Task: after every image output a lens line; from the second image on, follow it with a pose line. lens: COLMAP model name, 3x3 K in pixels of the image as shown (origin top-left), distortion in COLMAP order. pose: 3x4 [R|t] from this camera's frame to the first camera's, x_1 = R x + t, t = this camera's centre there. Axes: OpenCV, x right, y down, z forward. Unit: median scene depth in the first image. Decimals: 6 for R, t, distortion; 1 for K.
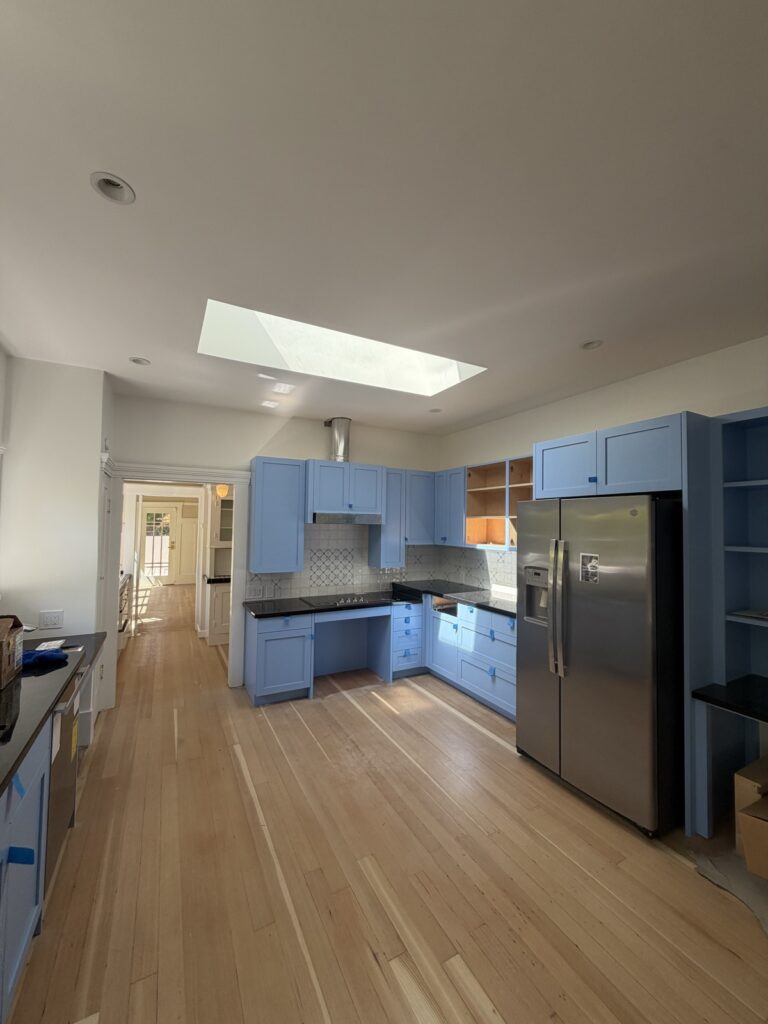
lens RADIAL K [[411.5, 0, 382.4], [0, 411.5, 509.6], [0, 0, 1]] dist [-0.000106, 0.000016]
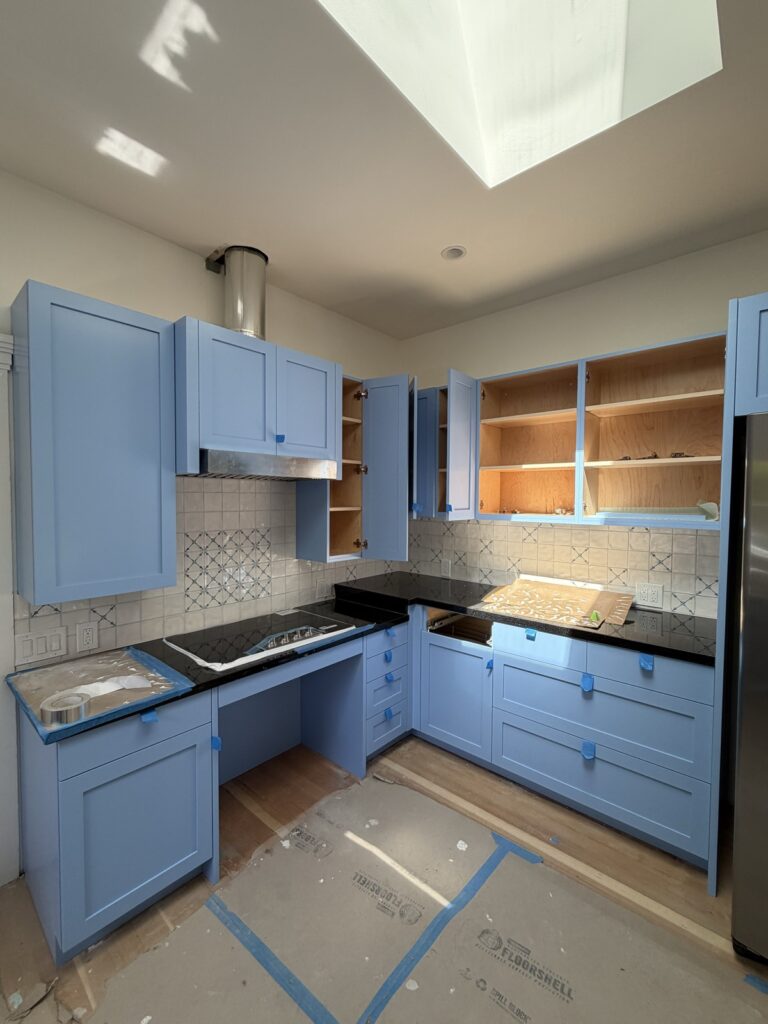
lens RADIAL K [[436.0, 0, 386.8], [0, 436.0, 513.1], [0, 0, 1]] dist [-0.002295, -0.000472]
pose [[0.935525, -0.021233, 0.352621, -0.138091], [-0.005275, 0.997241, 0.074043, 0.037808], [-0.353220, -0.071129, 0.932832, 0.476226]]
